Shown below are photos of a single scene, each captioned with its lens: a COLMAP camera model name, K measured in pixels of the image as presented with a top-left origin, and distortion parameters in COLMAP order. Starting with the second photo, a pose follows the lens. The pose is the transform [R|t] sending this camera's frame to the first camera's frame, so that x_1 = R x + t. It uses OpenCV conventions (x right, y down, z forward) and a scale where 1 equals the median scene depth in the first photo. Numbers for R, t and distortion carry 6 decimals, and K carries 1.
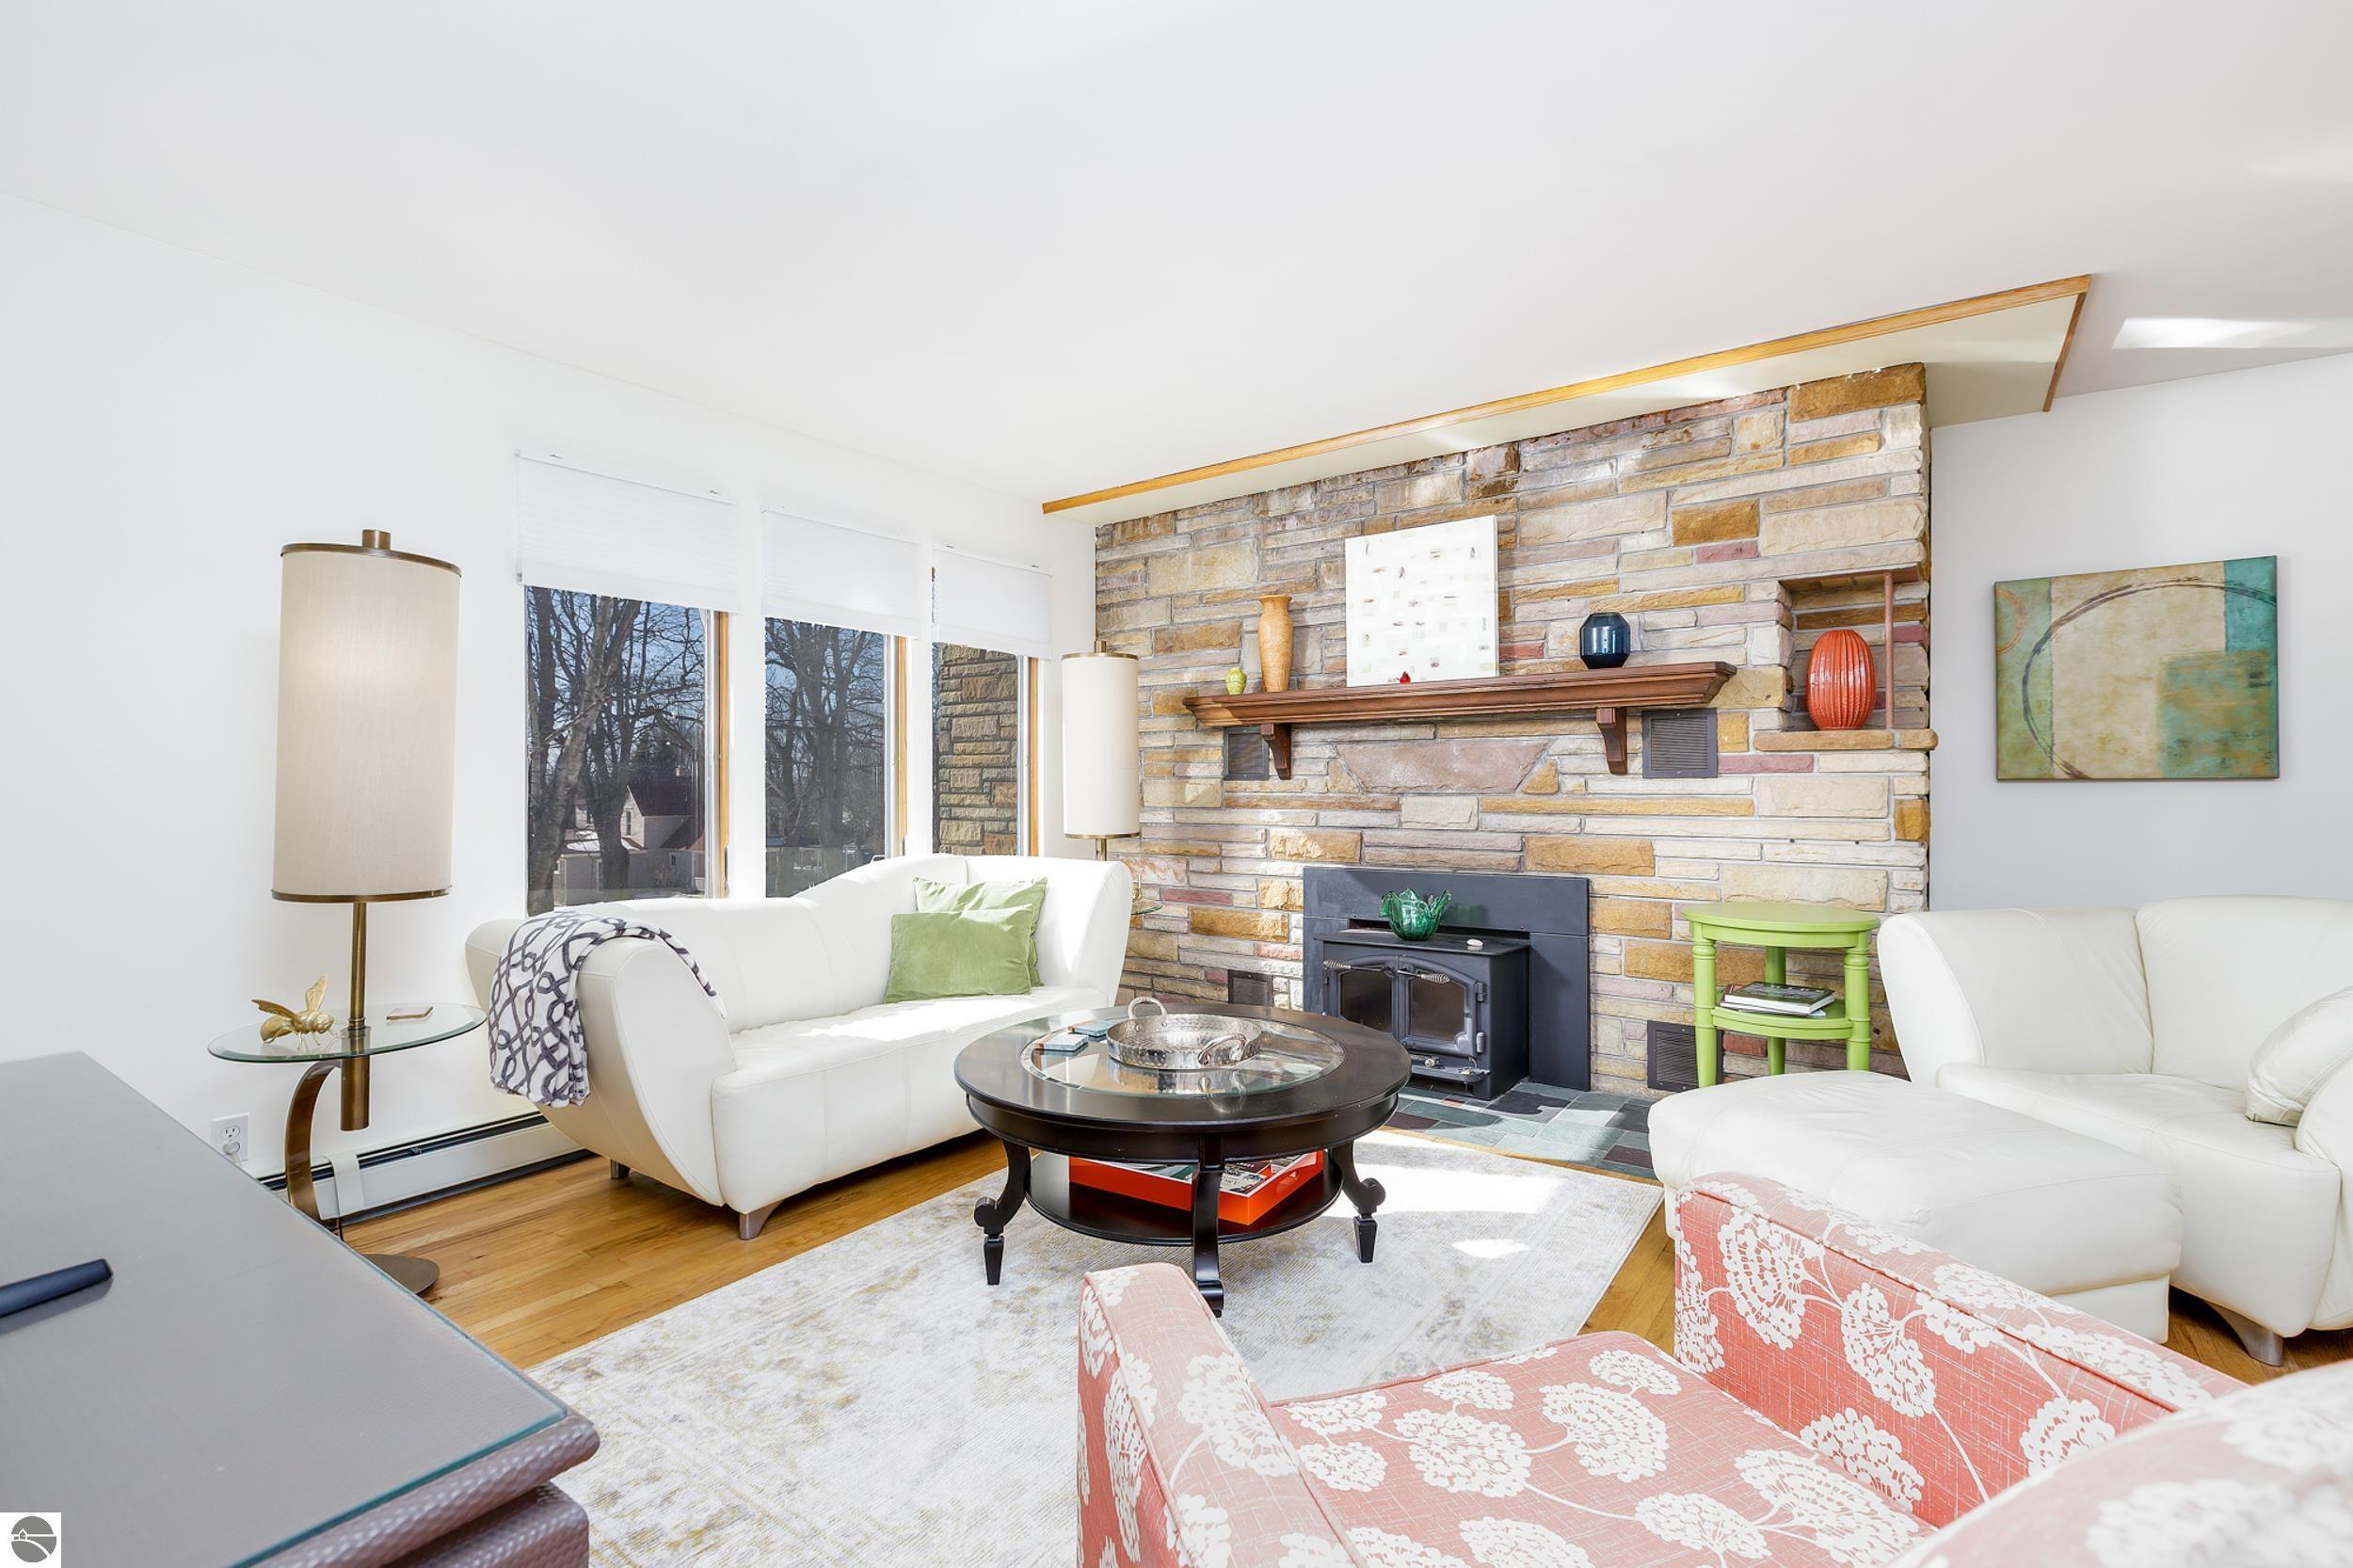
lens RADIAL K [[1063.7, 0, 1186.4], [0, 1063.7, 775.8], [0, 0, 1]] dist [-0.002964, 0.000073]
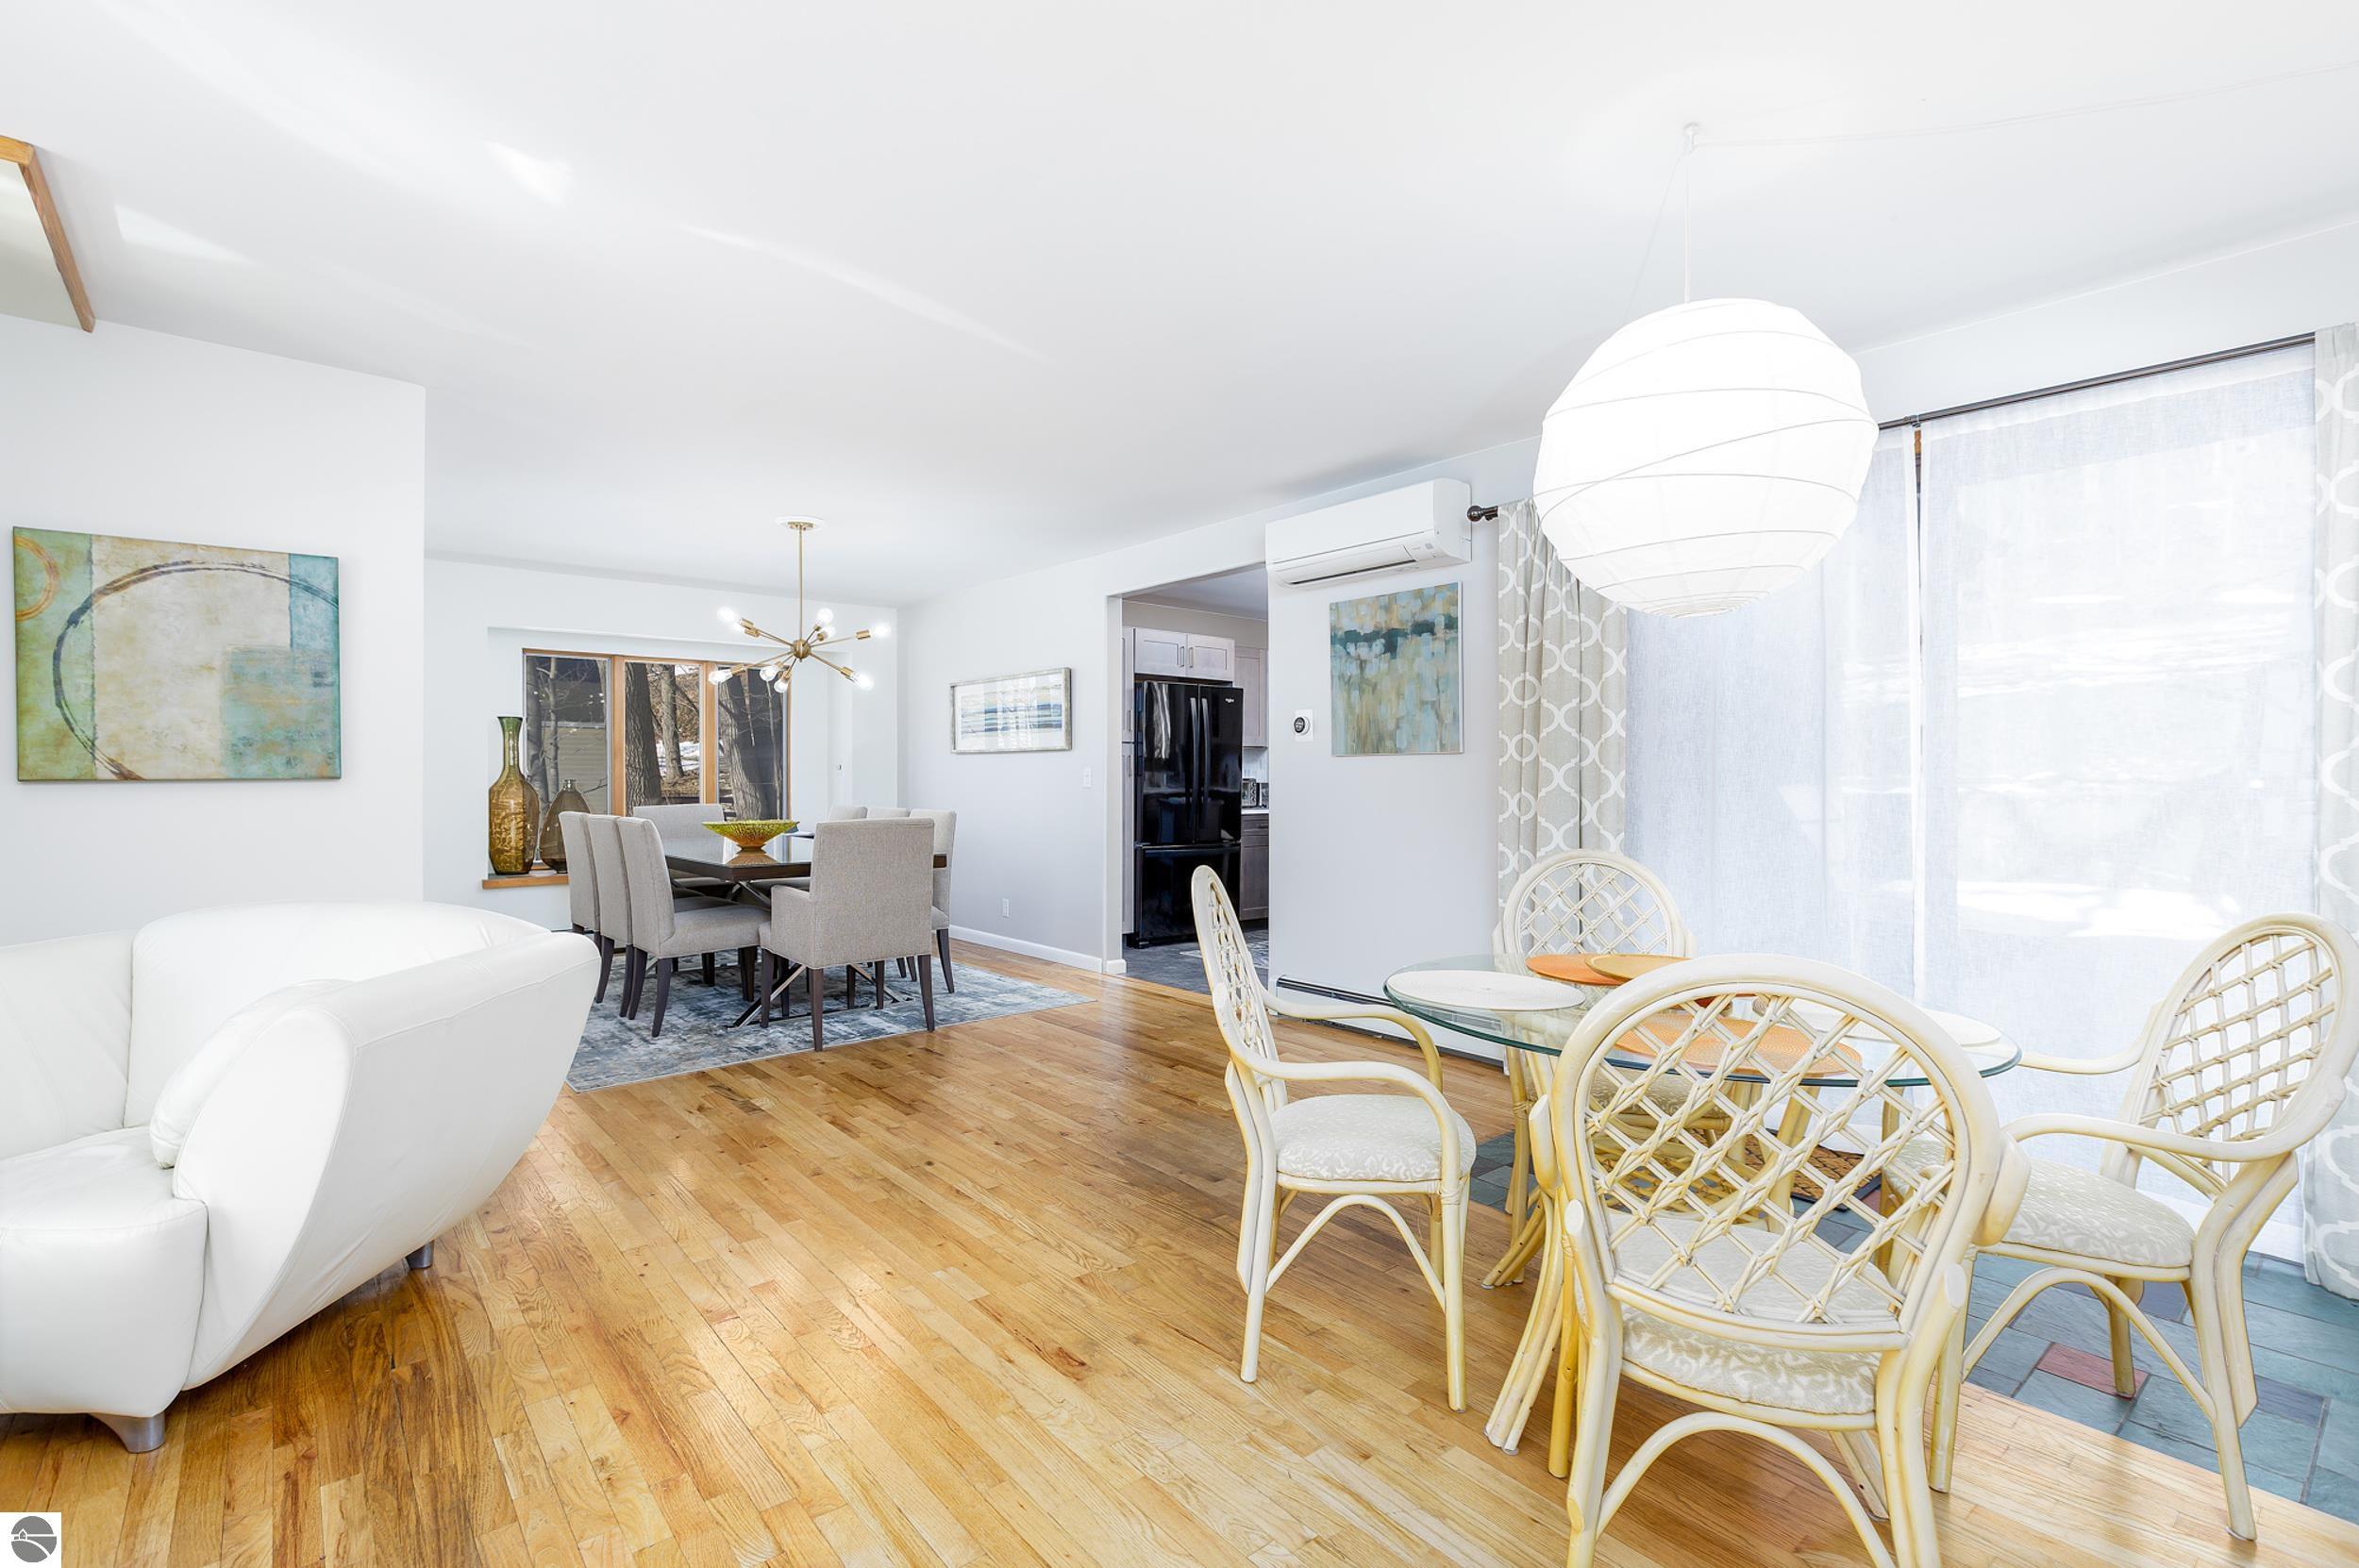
lens RADIAL K [[1066.3, 0, 1183.3], [0, 1066.3, 783.8], [0, 0, 1]] dist [-0.002964, 0.000073]
pose [[0.223655, -0.005131, 0.974655, 0.195132], [-0.000885, 0.999985, 0.005467, 0.000902], [-0.974668, -0.002085, 0.223647, -0.008140]]
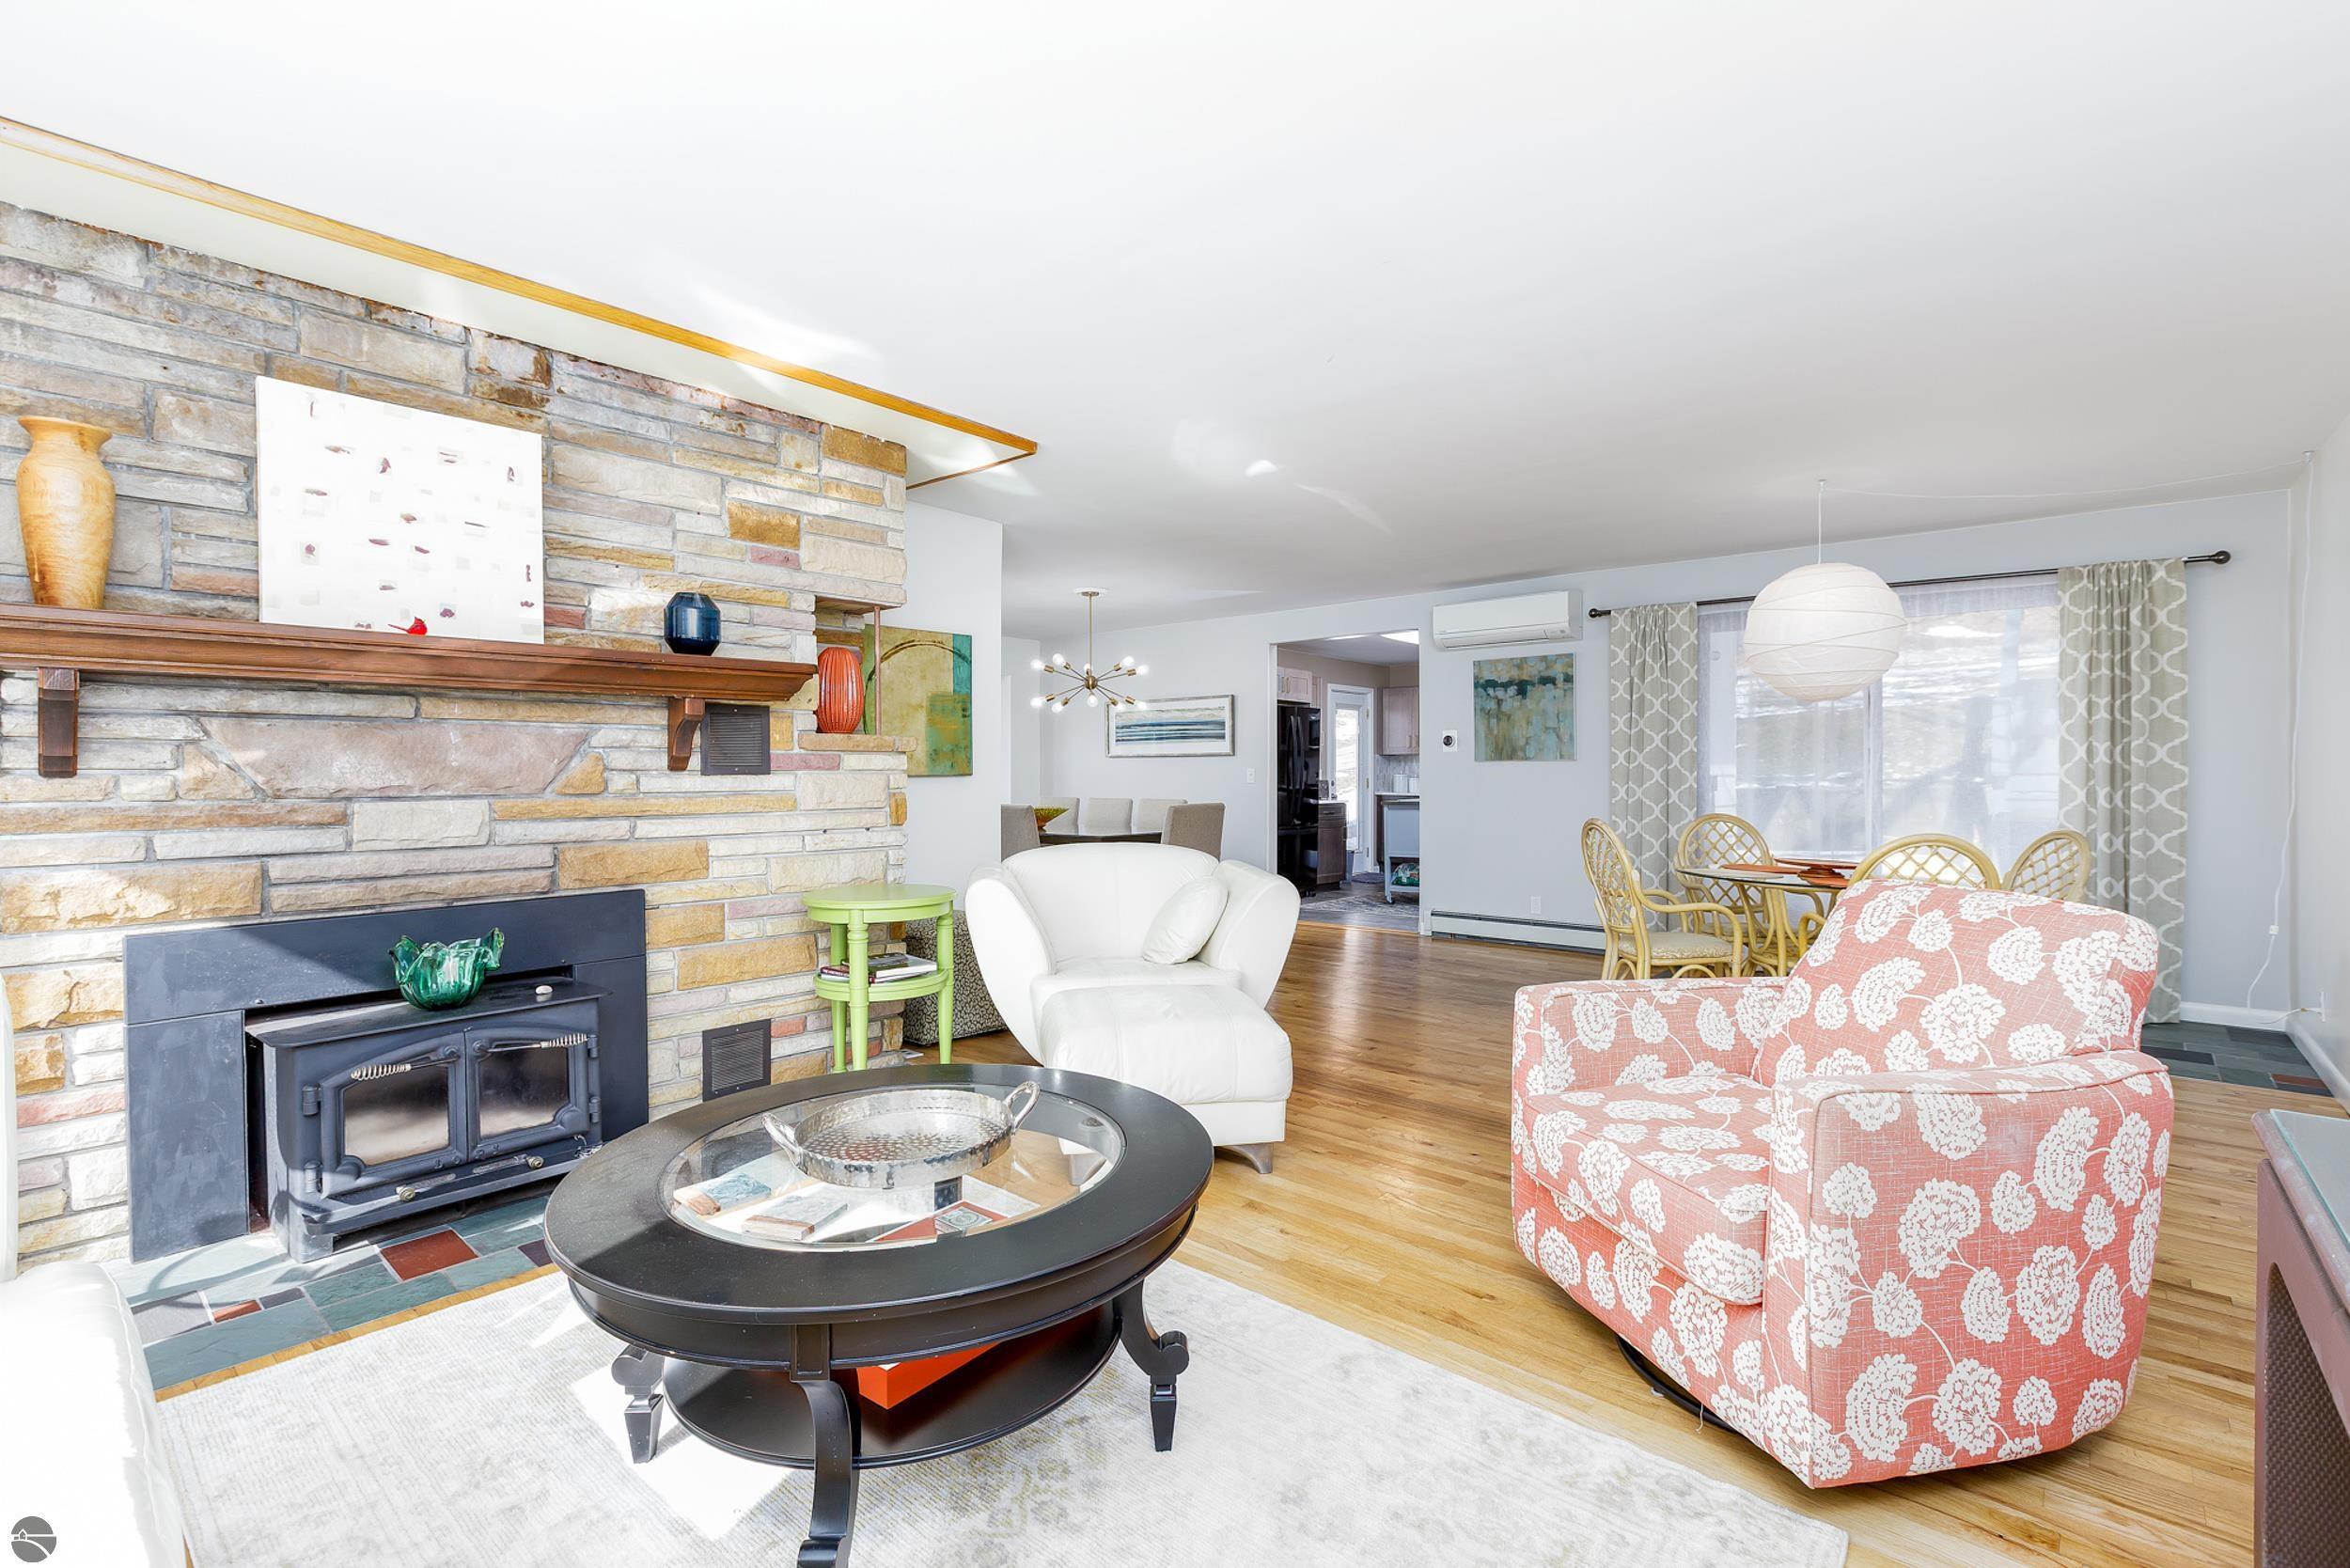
lens RADIAL K [[1062.3, 0, 1169.3], [0, 1062.3, 777.5], [0, 0, 1]] dist [-0.002964, 0.000073]
pose [[0.071971, -0.000652, 0.997407, -0.475944], [-0.001964, 0.999998, 0.000796, 0.002701], [-0.997405, -0.002016, 0.071969, 0.516924]]
